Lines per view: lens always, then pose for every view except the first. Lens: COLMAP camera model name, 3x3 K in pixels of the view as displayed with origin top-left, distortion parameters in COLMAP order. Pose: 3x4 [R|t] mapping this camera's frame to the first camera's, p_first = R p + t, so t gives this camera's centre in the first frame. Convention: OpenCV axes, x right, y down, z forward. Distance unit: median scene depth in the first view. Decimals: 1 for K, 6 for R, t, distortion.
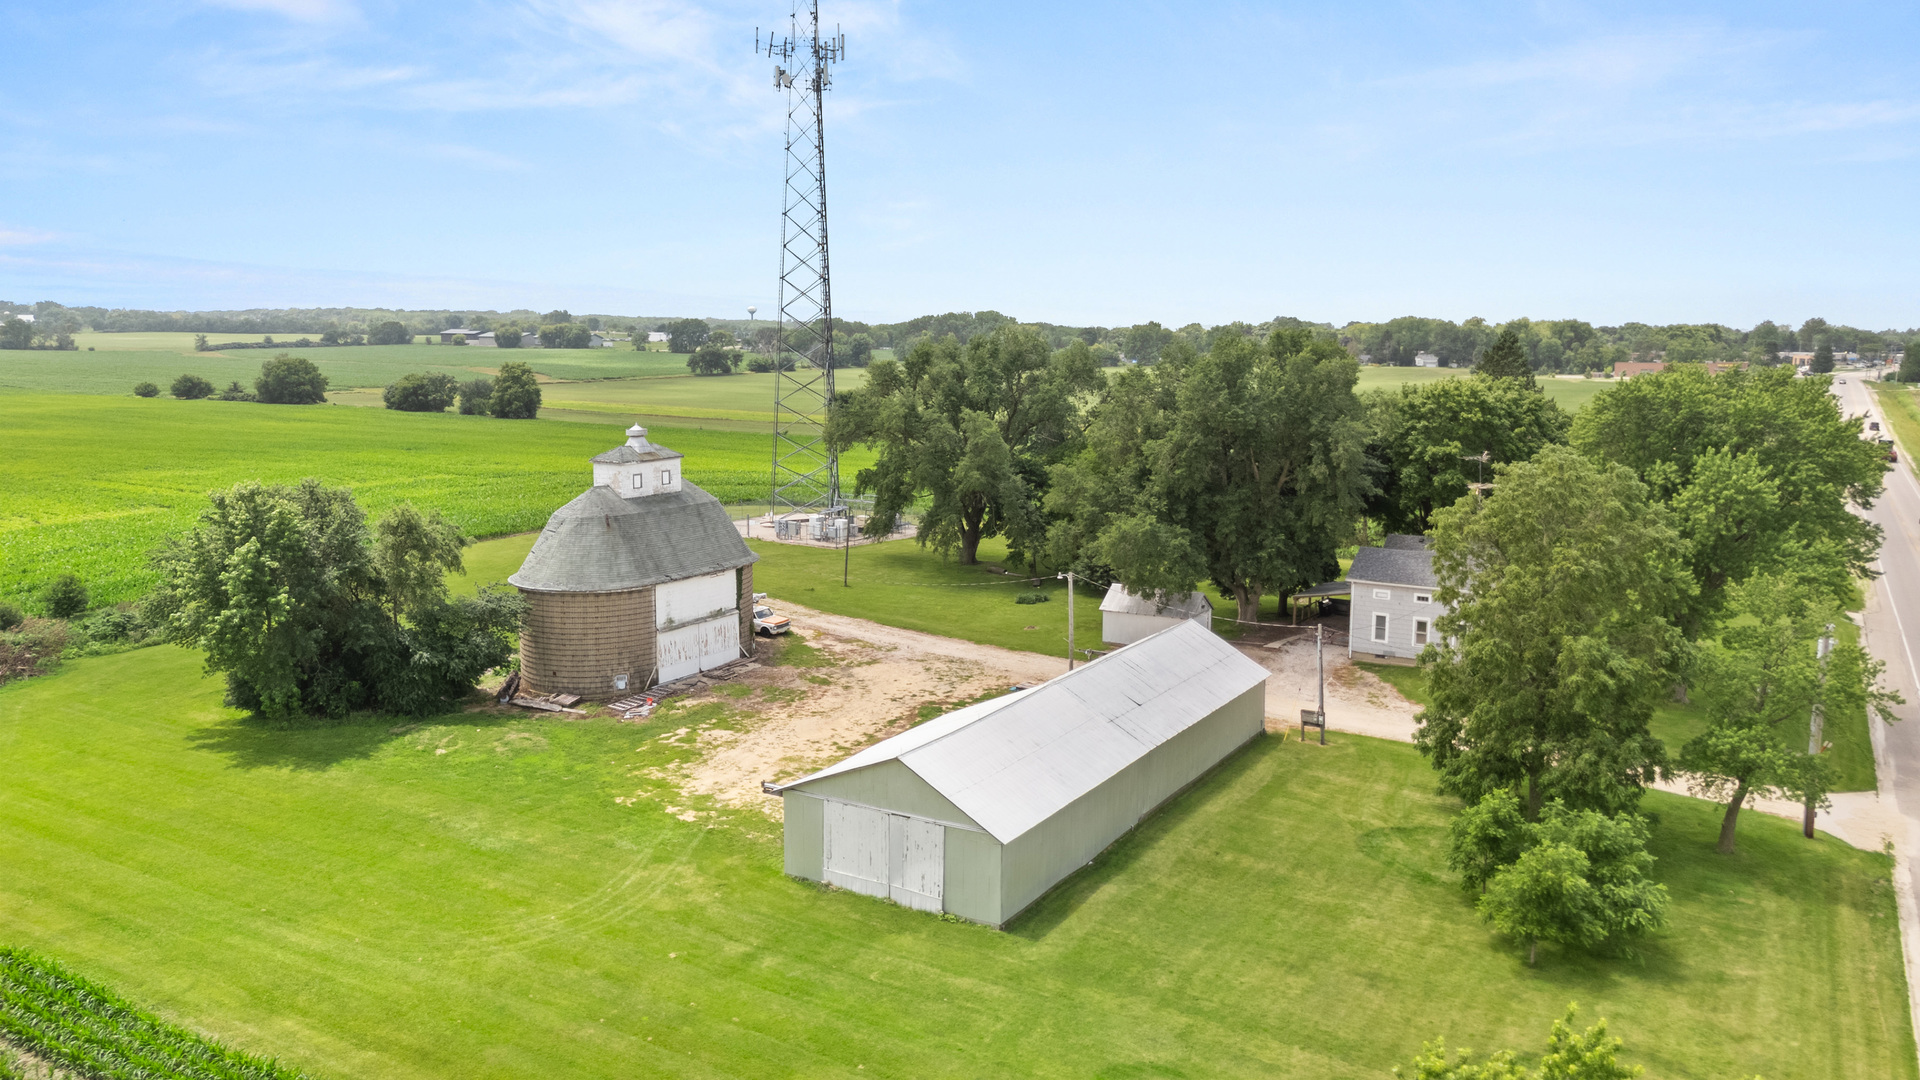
lens RADIAL K [[1415.4, 0, 960.0], [0, 1415.4, 540.0], [0, 0, 1]] dist [0.063687, -0.037814]
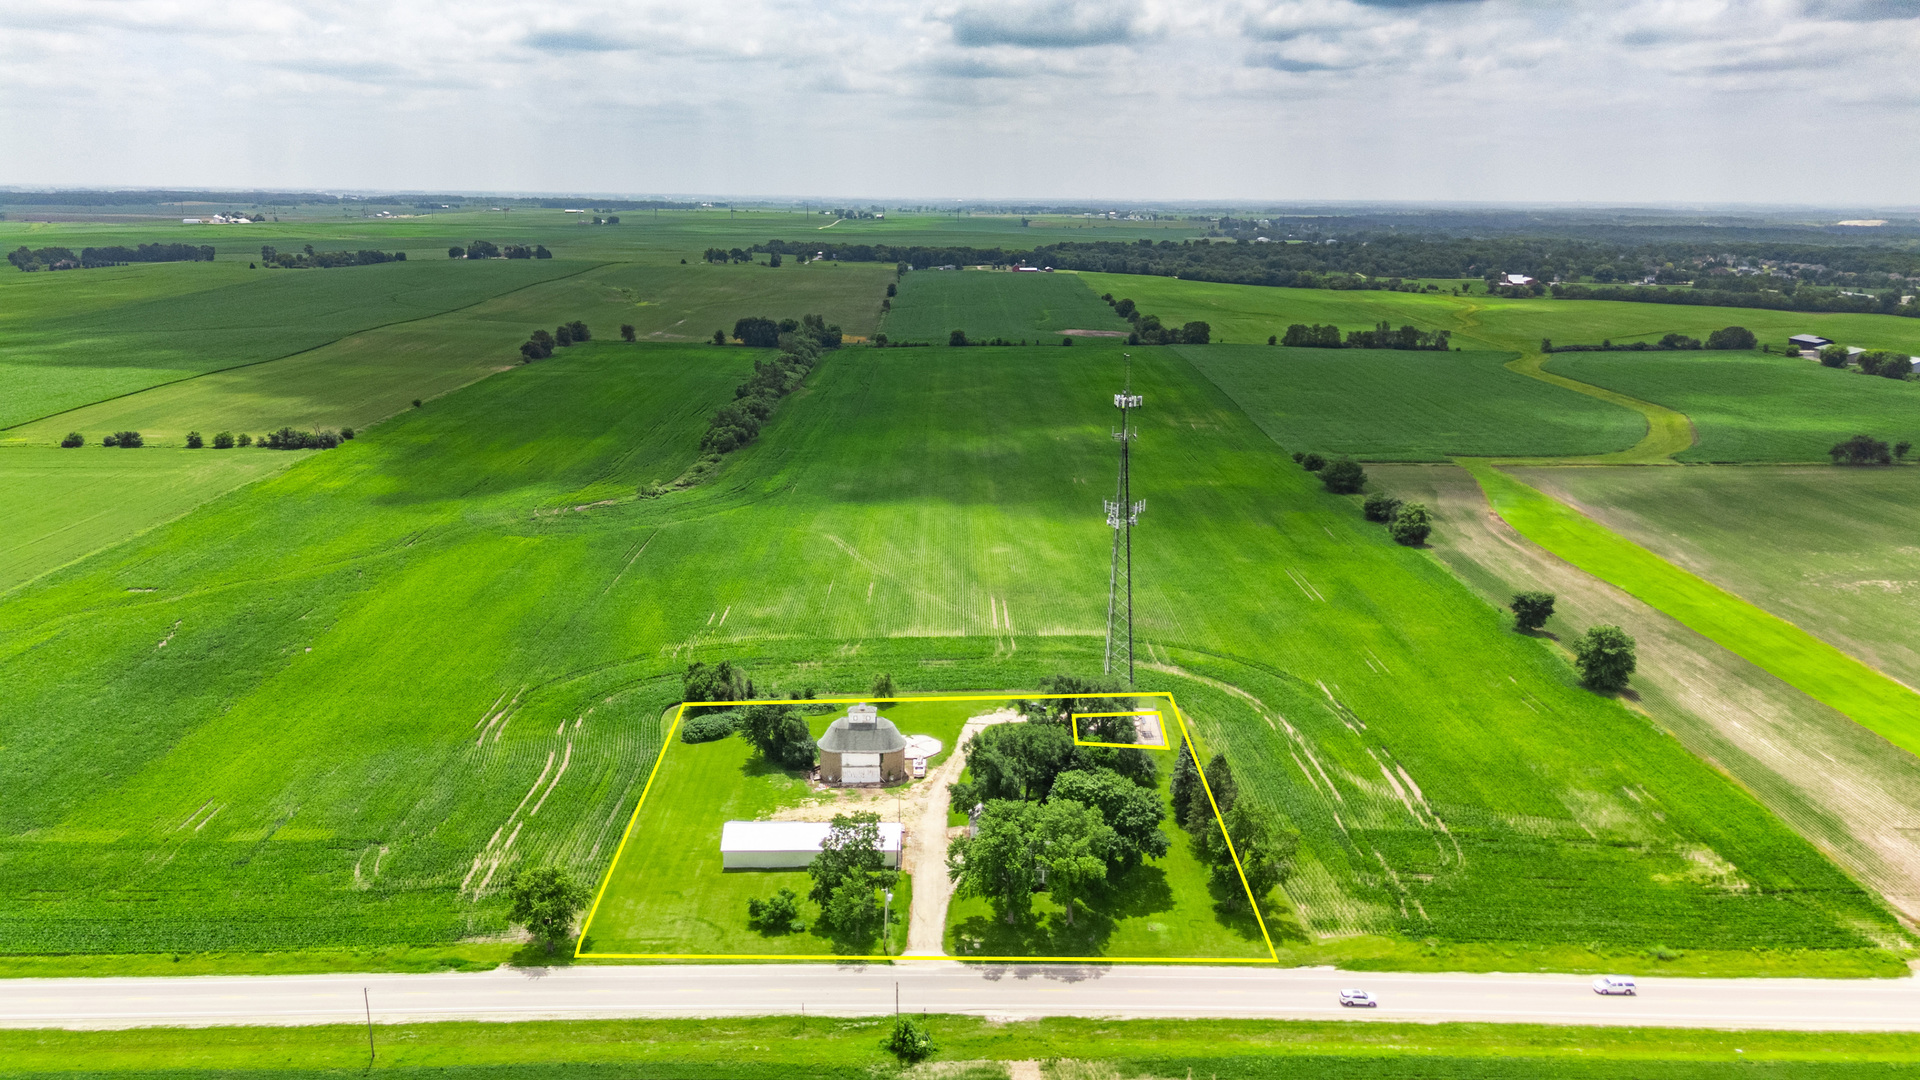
lens RADIAL K [[1415.4, 0, 960.0], [0, 1415.4, 540.0], [0, 0, 1]] dist [0.063687, -0.037814]
pose [[0.516141, 0.201465, -0.832472, 2.408435], [-0.132729, 0.979015, 0.154636, -0.935588], [0.846157, 0.030679, 0.532050, -0.501479]]
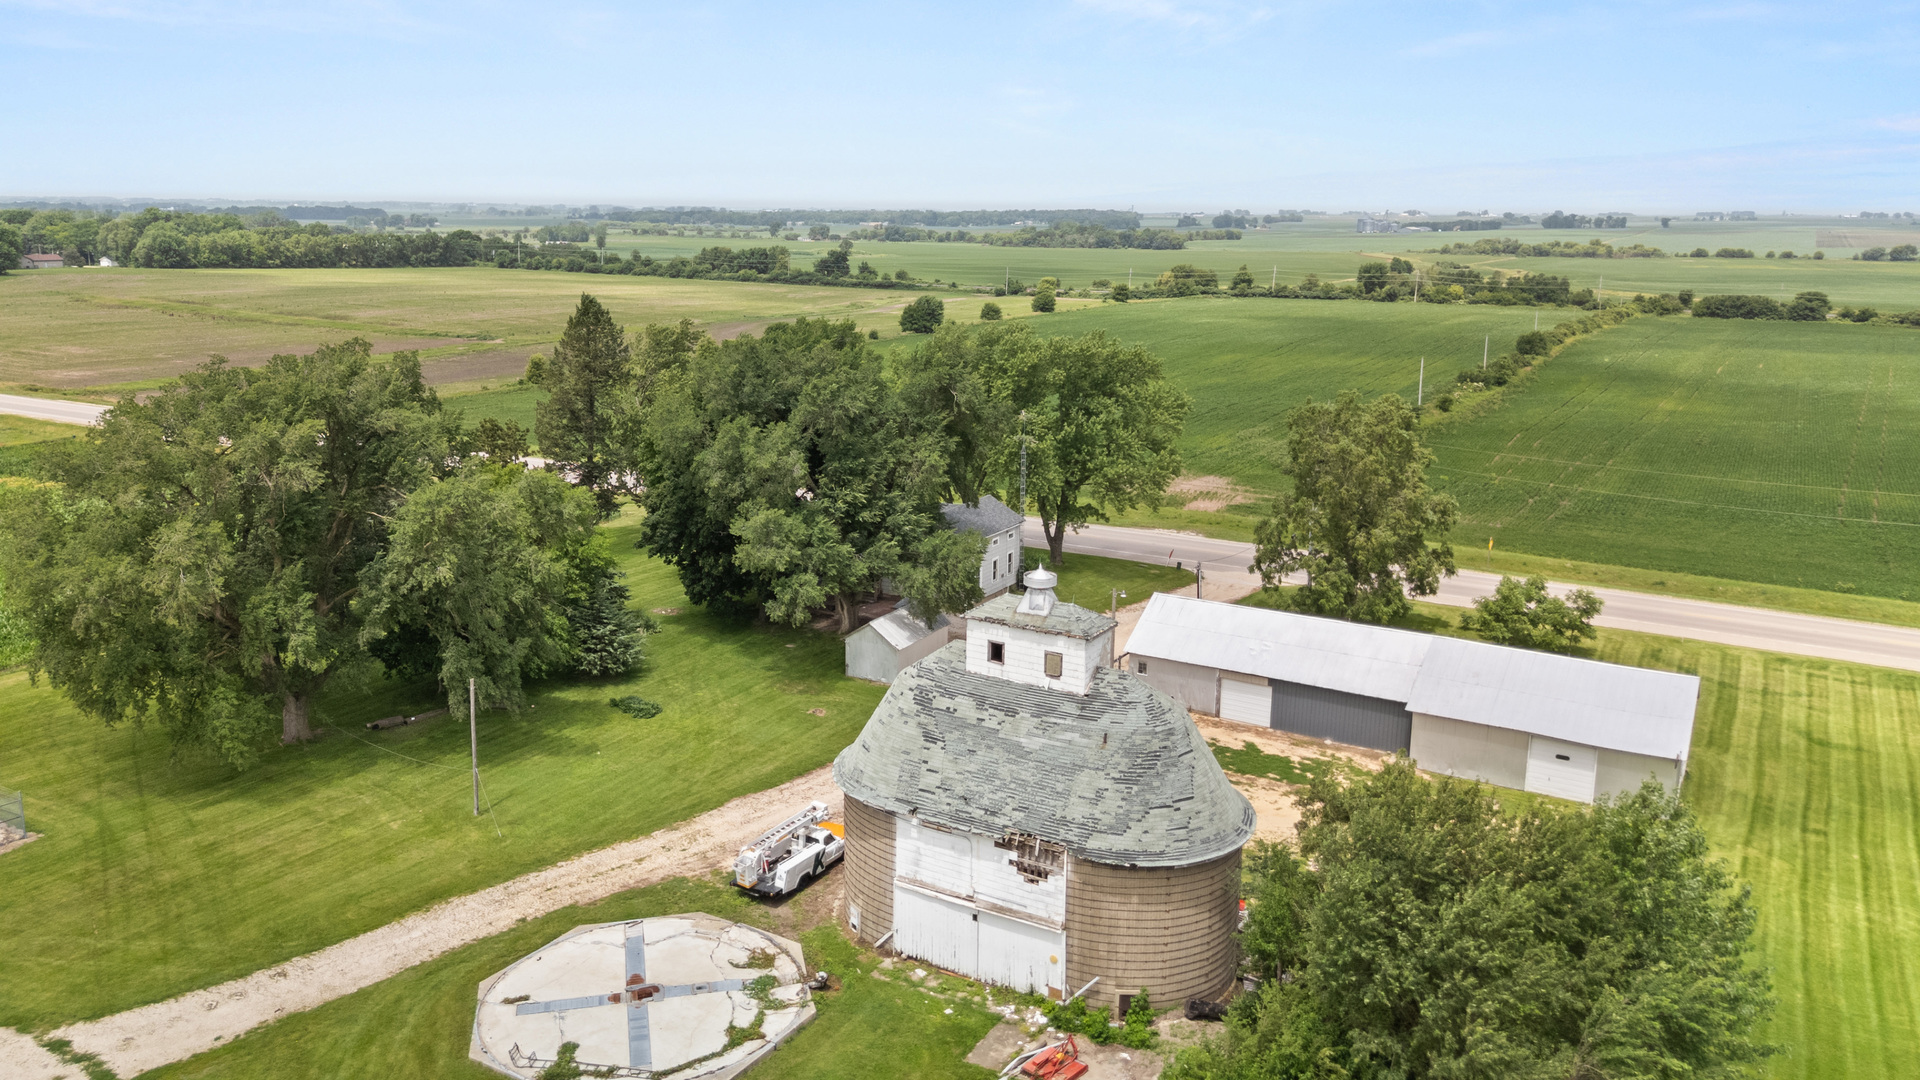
lens RADIAL K [[1415.4, 0, 960.0], [0, 1415.4, 540.0], [0, 0, 1]] dist [0.063687, -0.037814]
pose [[-0.012846, -0.240619, 0.970535, -0.810286], [0.140865, 0.960499, 0.239996, -0.246052], [-0.989945, 0.139798, 0.021556, 1.001353]]
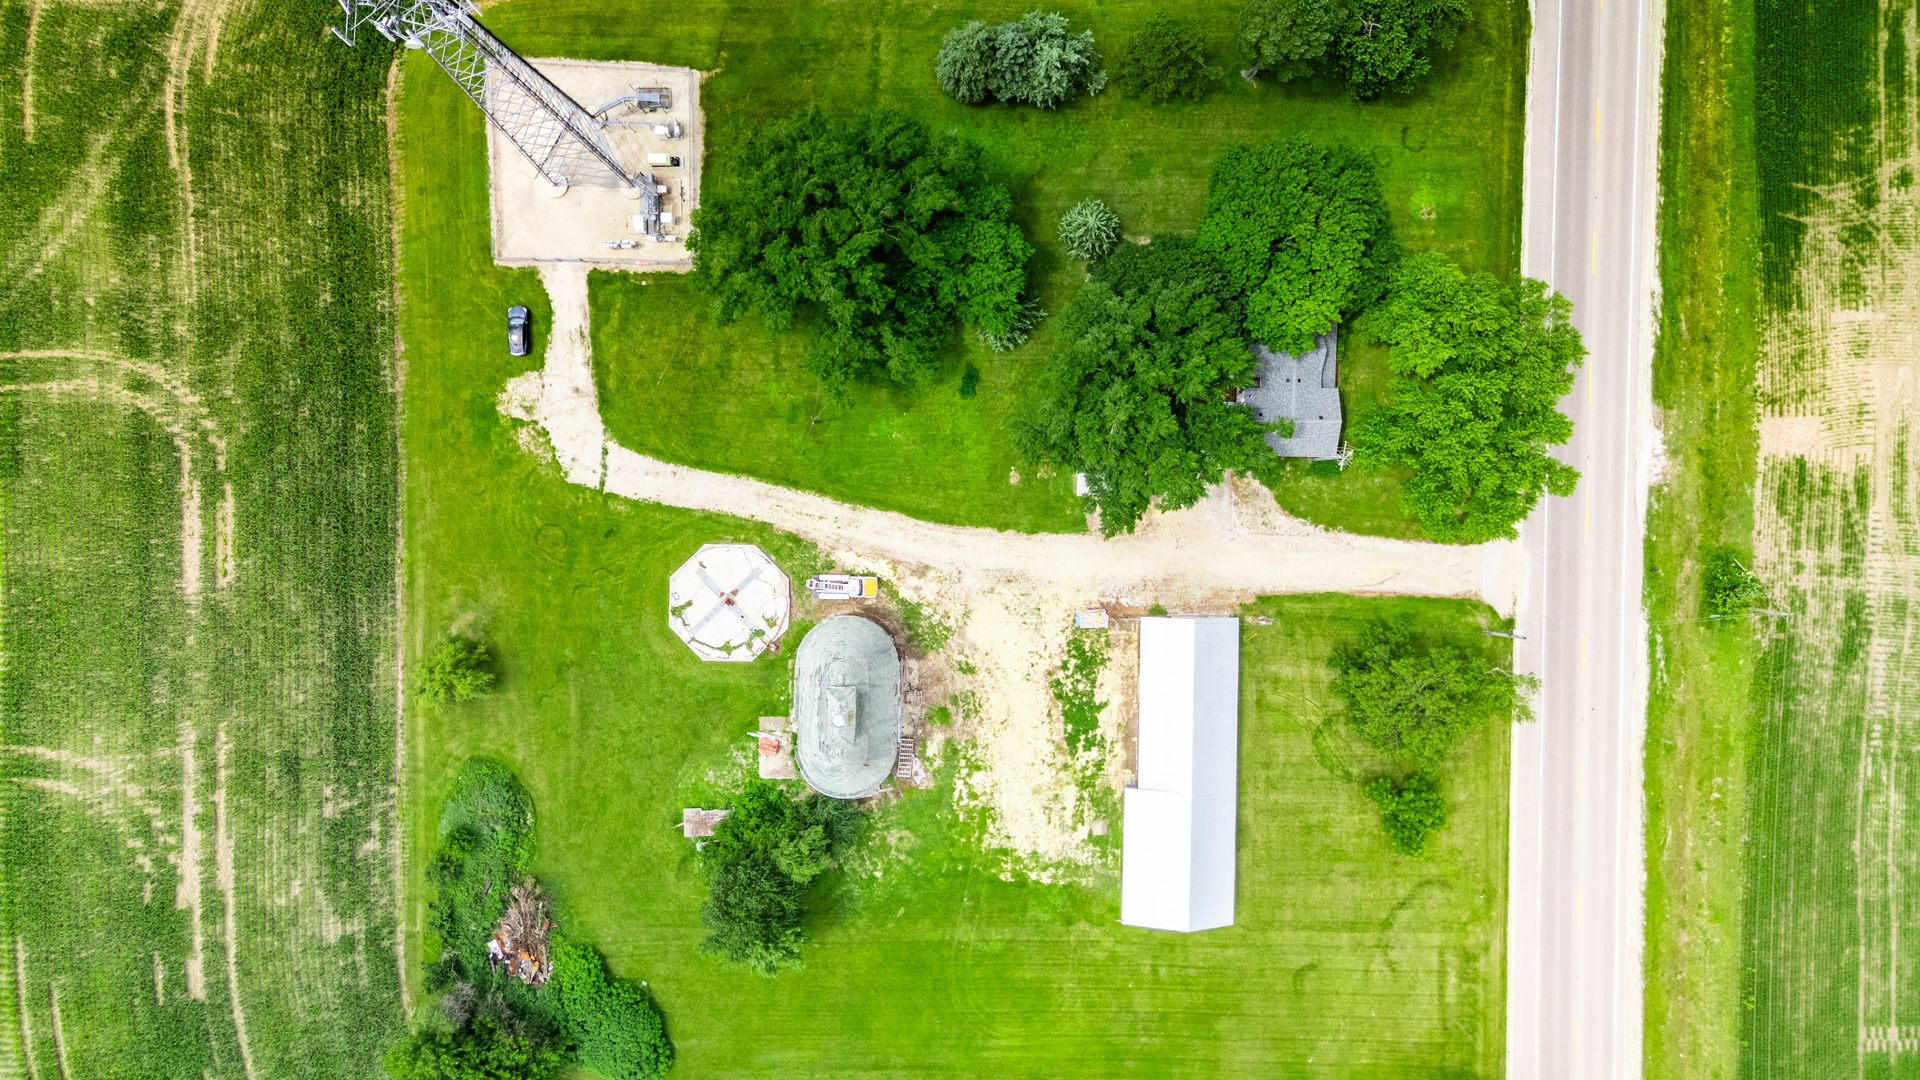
lens RADIAL K [[1415.4, 0, 960.0], [0, 1415.4, 540.0], [0, 0, 1]] dist [0.063687, -0.037814]
pose [[0.865680, -0.500251, -0.018627, 0.003553], [0.078808, 0.099441, 0.991918, -1.517194], [-0.494355, -0.860152, 0.125508, 0.898453]]
